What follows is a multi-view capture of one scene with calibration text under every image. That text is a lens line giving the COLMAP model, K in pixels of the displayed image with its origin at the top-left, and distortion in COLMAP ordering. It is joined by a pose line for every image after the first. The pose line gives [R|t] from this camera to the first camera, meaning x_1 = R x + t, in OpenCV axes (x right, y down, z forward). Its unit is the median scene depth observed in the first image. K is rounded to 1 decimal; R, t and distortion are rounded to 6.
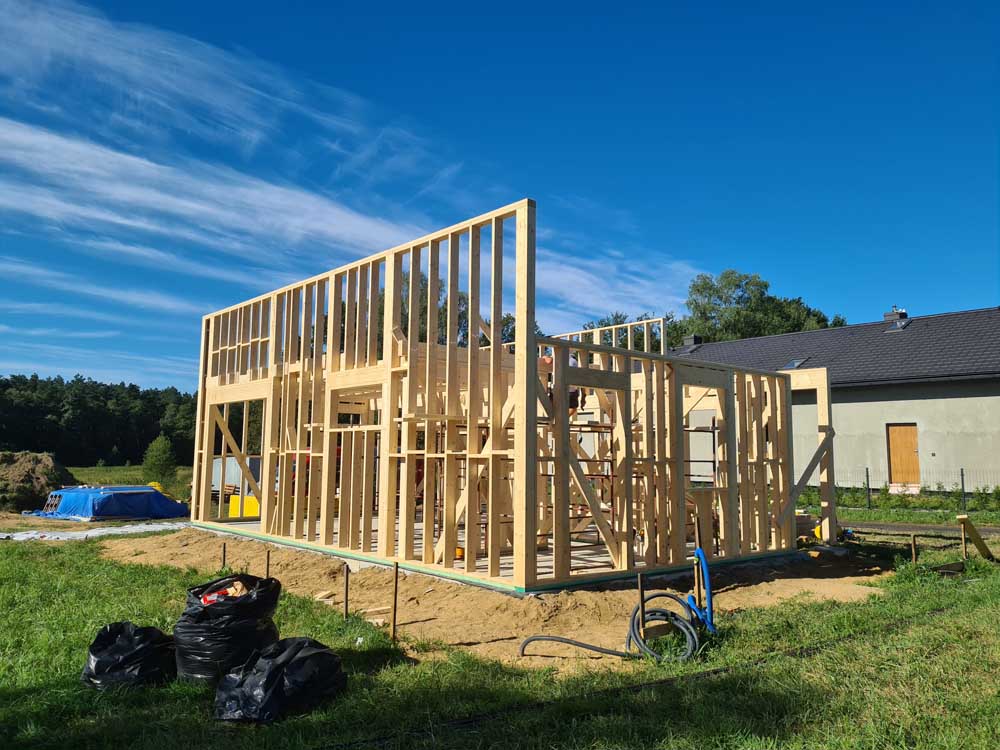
lens RADIAL K [[736.7, 0, 503.1], [0, 736.7, 371.6], [0, 0, 1]] dist [0.039414, 0.002846]
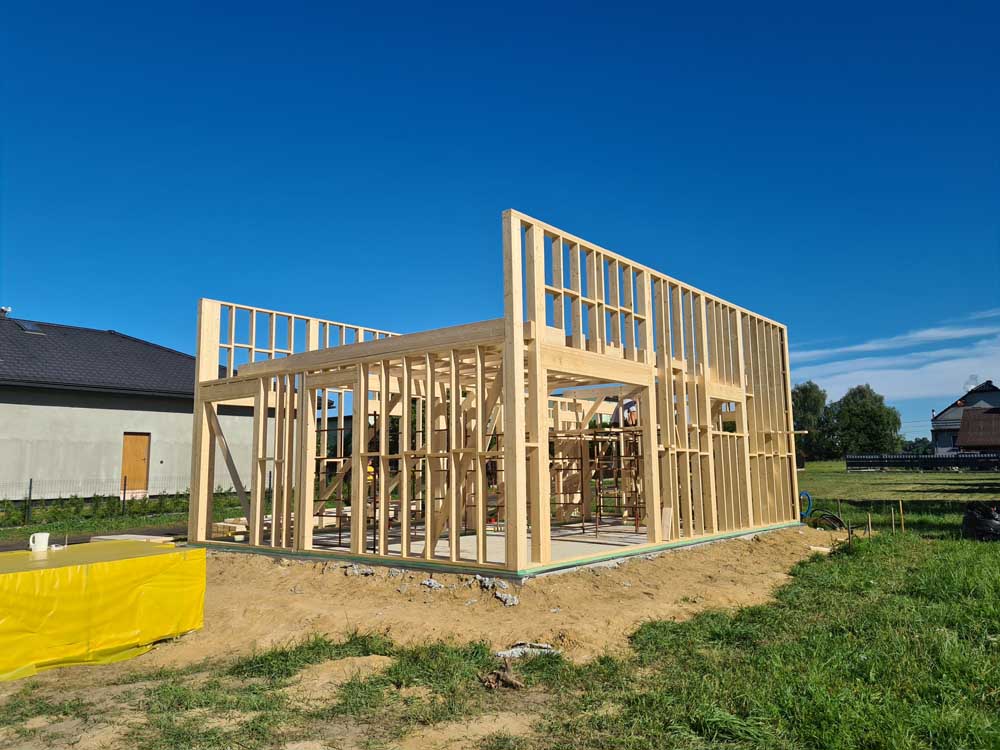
lens RADIAL K [[736.7, 0, 503.3], [0, 736.7, 373.5], [0, 0, 1]] dist [0.039414, 0.002846]
pose [[-0.162442, 0.123155, 0.979002, -0.618079], [-0.103788, 0.984544, -0.141073, 0.086635], [-0.981245, -0.124524, -0.147149, 0.701475]]
